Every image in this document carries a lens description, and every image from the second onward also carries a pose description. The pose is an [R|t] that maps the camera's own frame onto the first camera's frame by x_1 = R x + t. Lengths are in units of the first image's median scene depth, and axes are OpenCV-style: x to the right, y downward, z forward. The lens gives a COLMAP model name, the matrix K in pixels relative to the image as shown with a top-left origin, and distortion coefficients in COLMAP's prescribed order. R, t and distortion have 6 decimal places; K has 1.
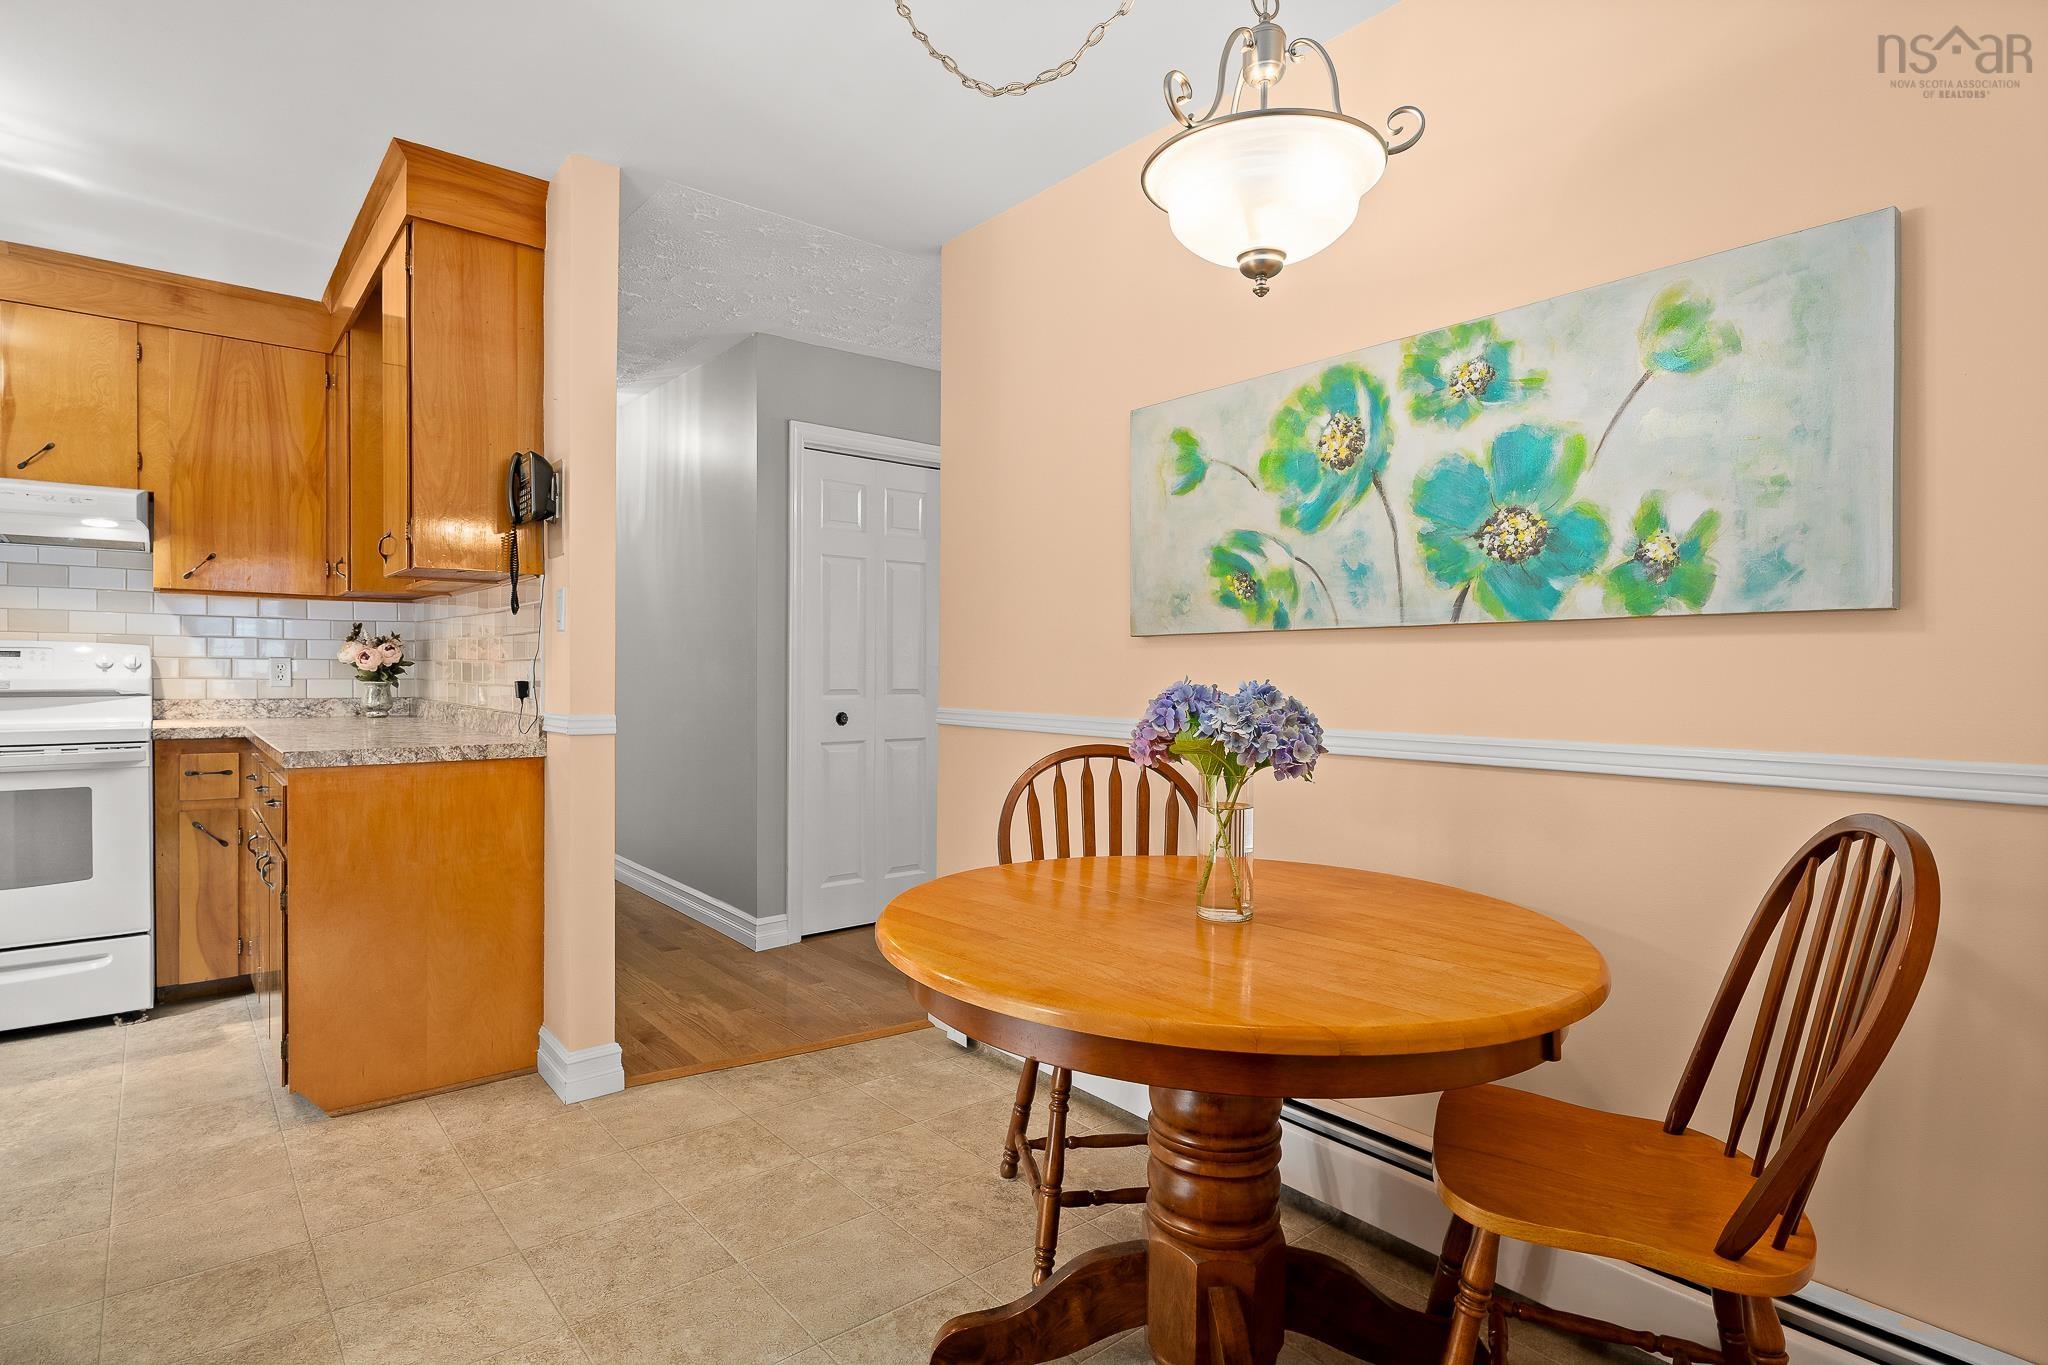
lens RADIAL K [[1001.3, 0, 1010.5], [0, 1001.3, 675.4], [0, 0, 1]] dist [-0.004397, -0.000899]
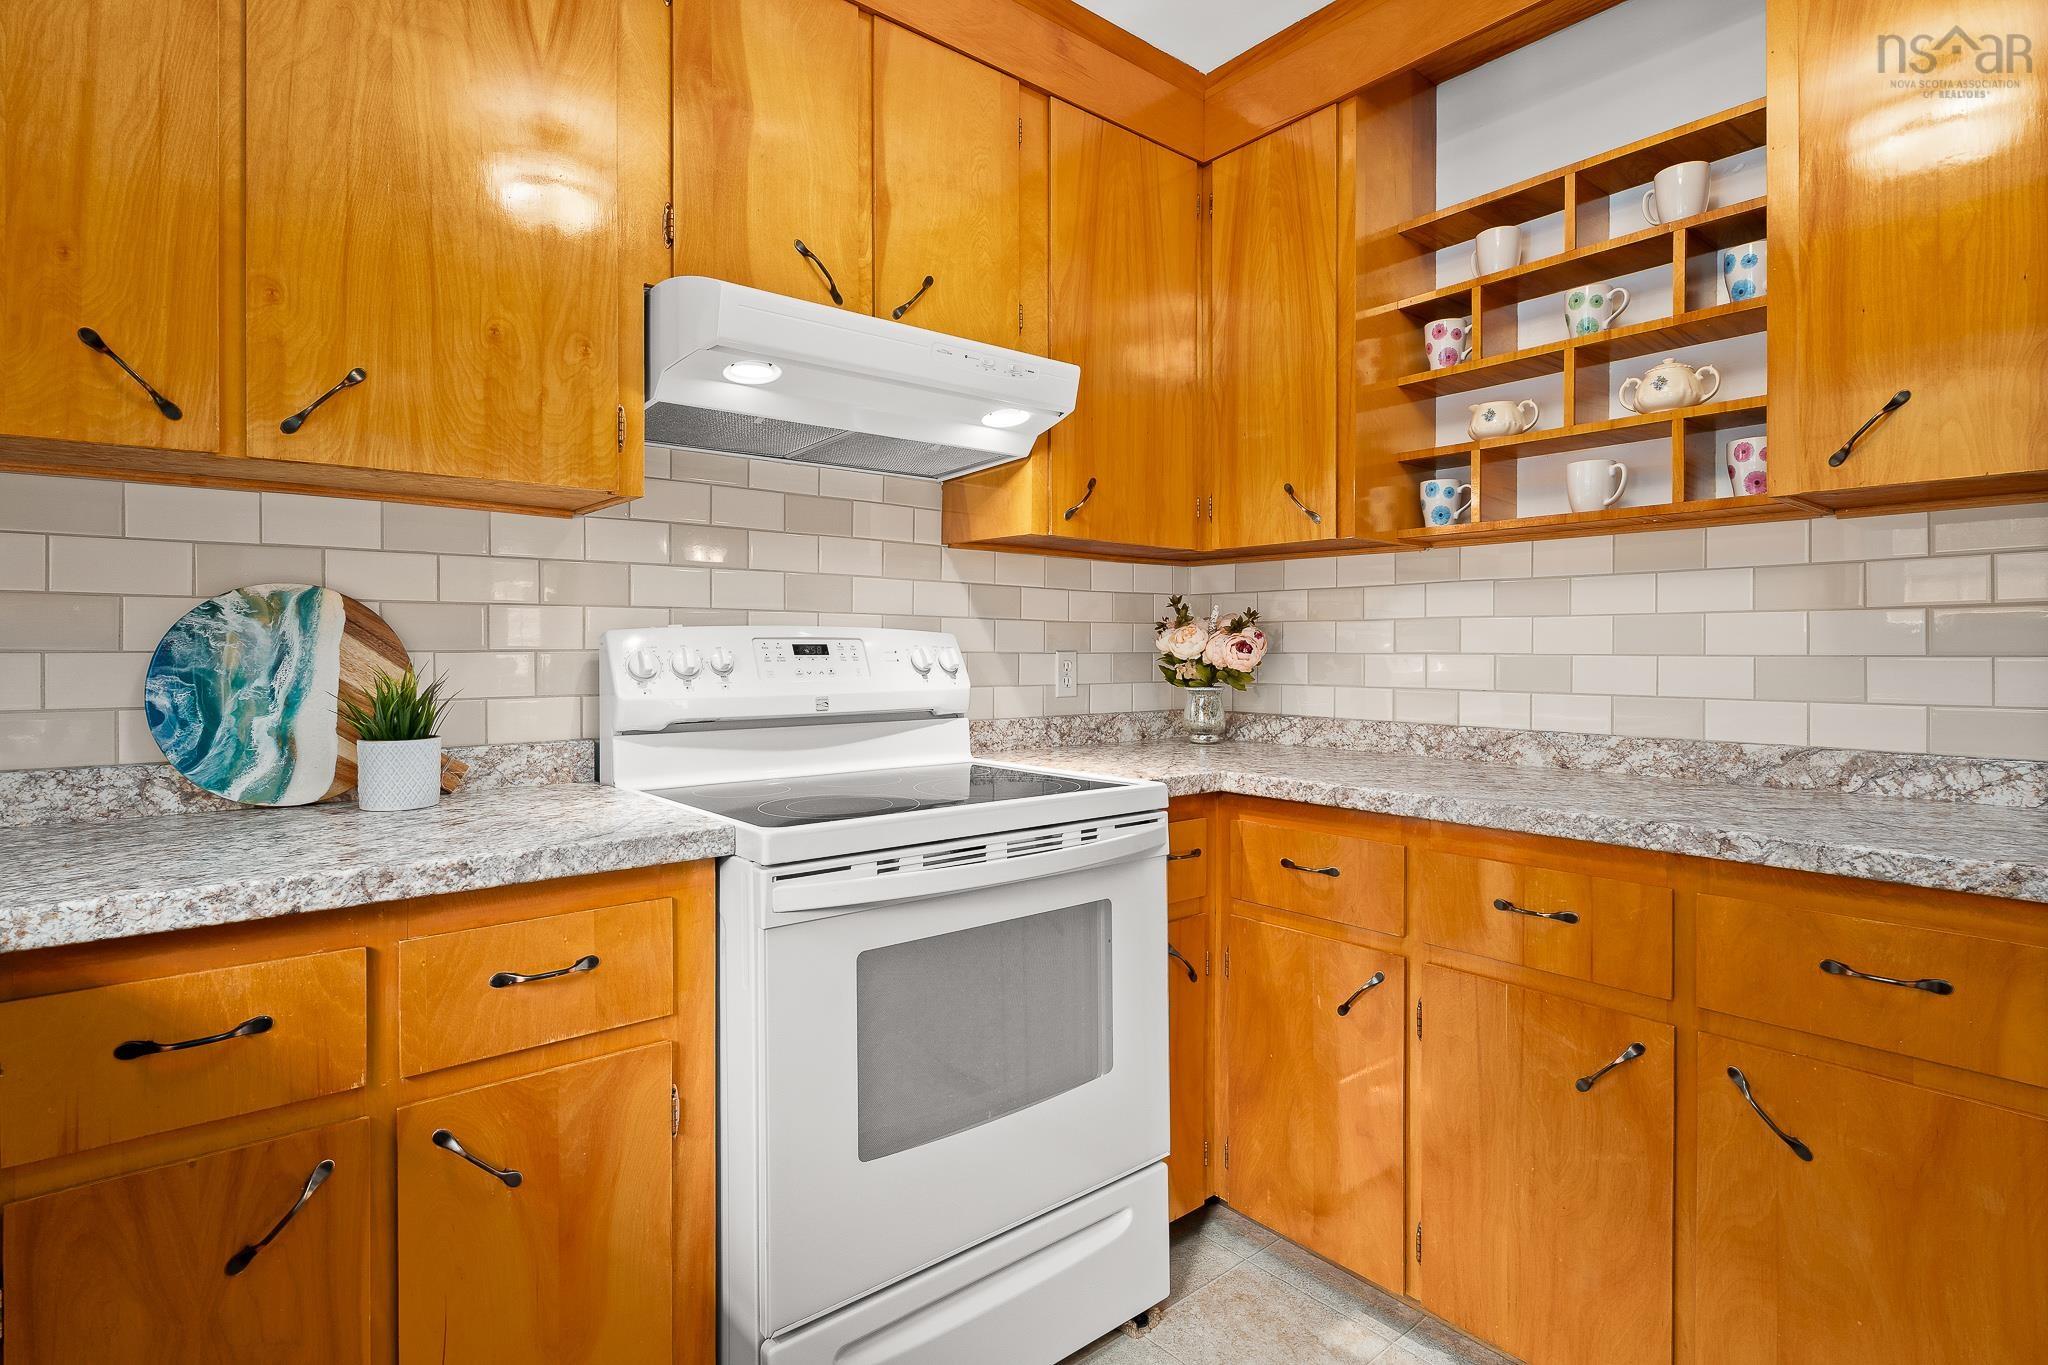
lens RADIAL K [[1001.3, 0, 1027.8], [0, 1001.3, 664.0], [0, 0, 1]] dist [-0.004397, -0.000899]
pose [[0.999093, -0.009071, -0.041592, -0.831760], [0.009164, 0.999956, 0.002033, -0.012863], [0.041572, -0.002413, 0.999133, 0.410830]]
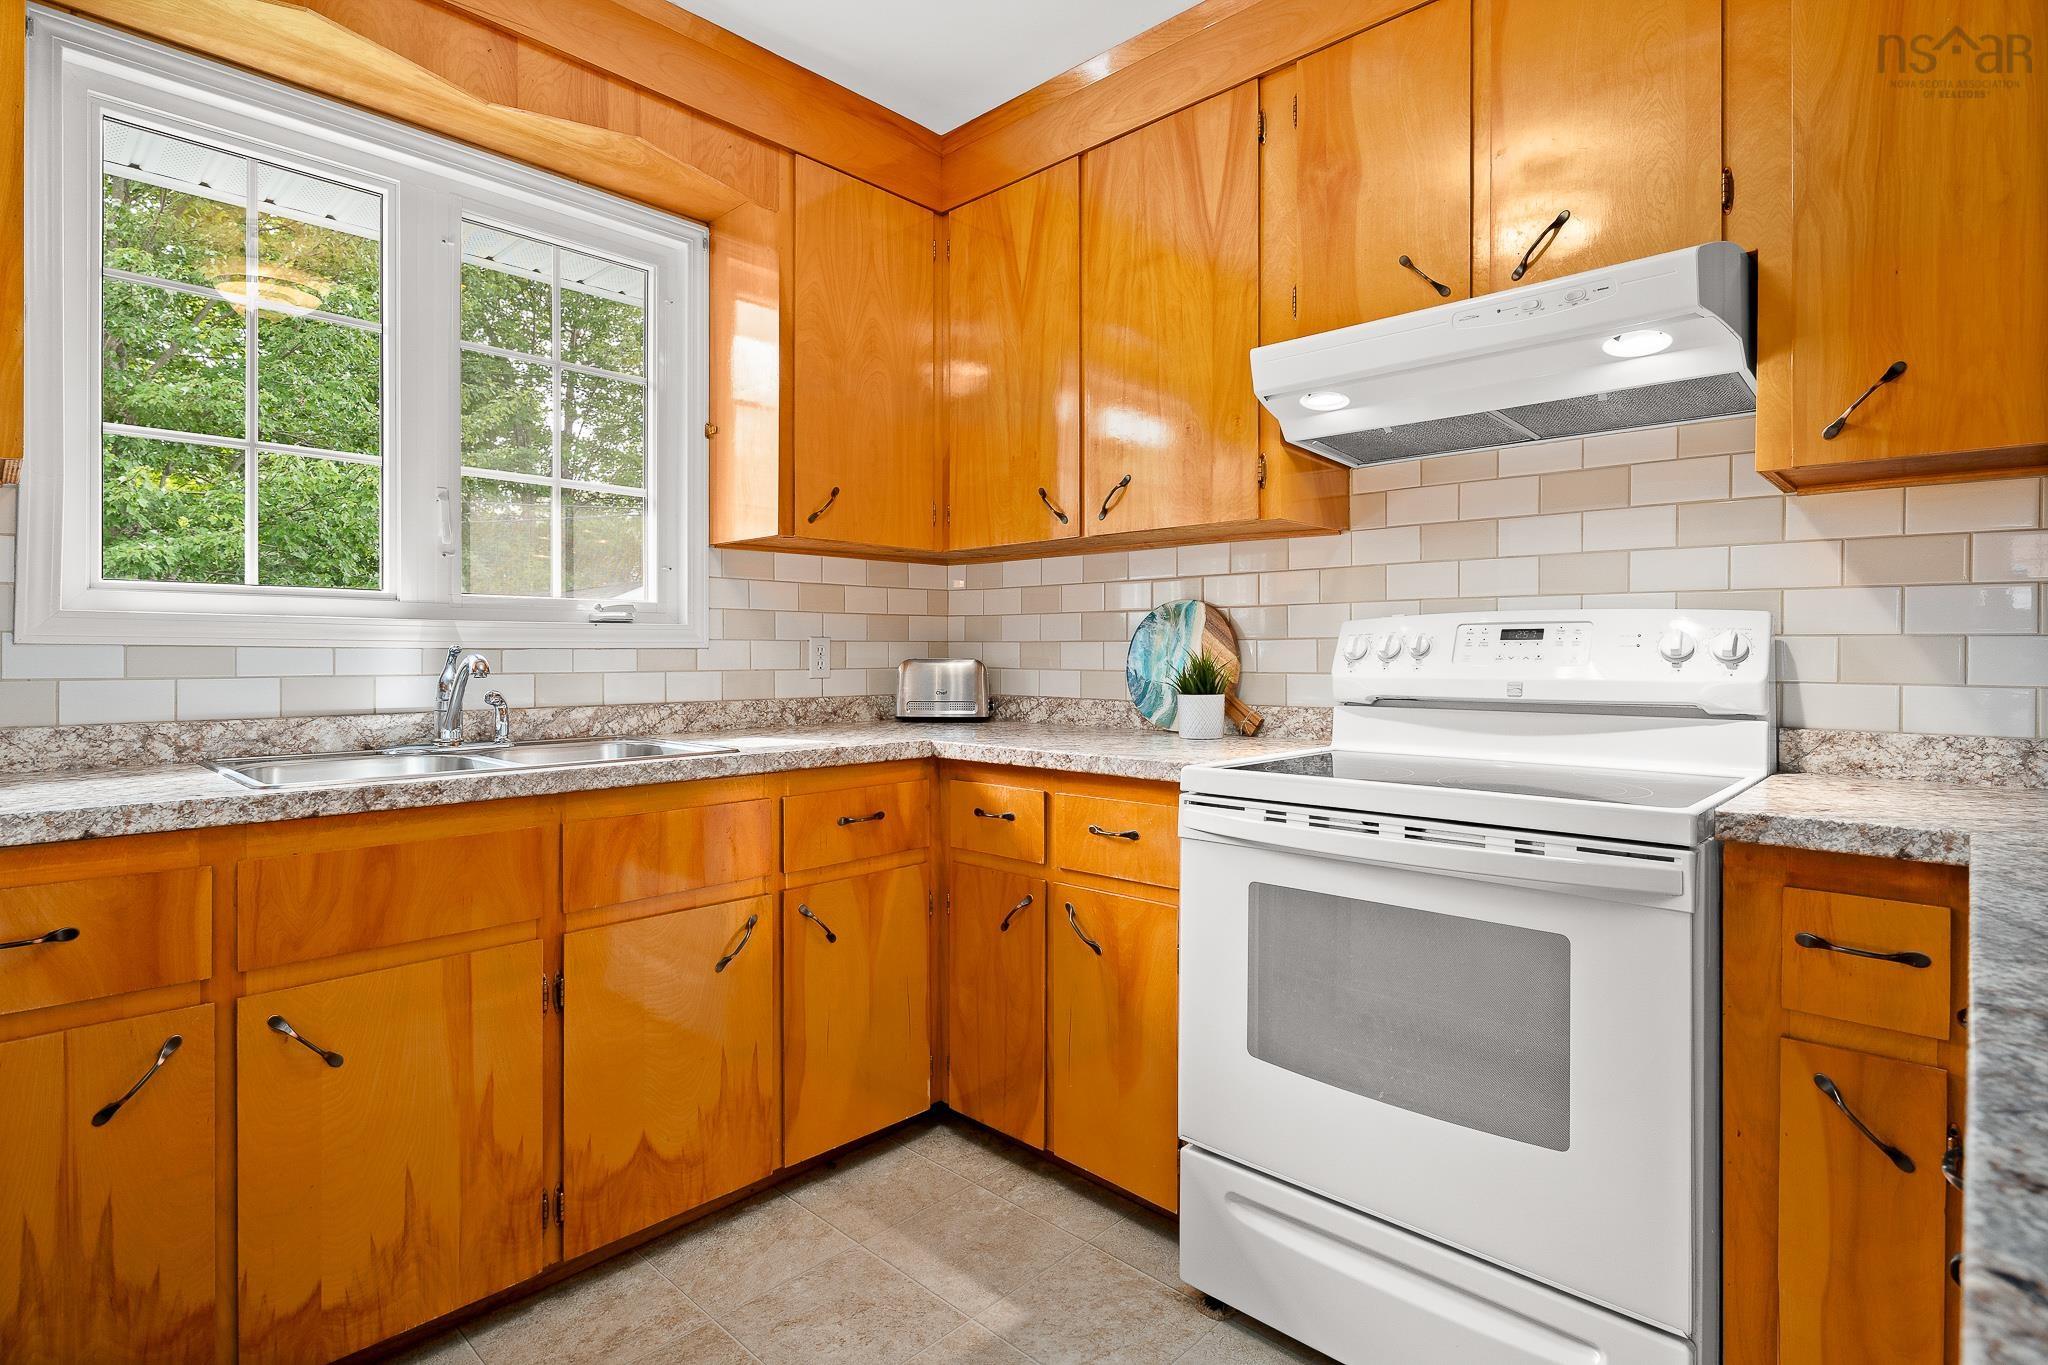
lens RADIAL K [[1001.3, 0, 1017.0], [0, 1001.3, 663.0], [0, 0, 1]] dist [-0.004397, -0.000899]
pose [[0.100663, 0.000596, -0.994920, -0.459572], [-0.010219, 0.999948, -0.000435, -0.002055], [0.994868, 0.010211, 0.100664, 0.636569]]
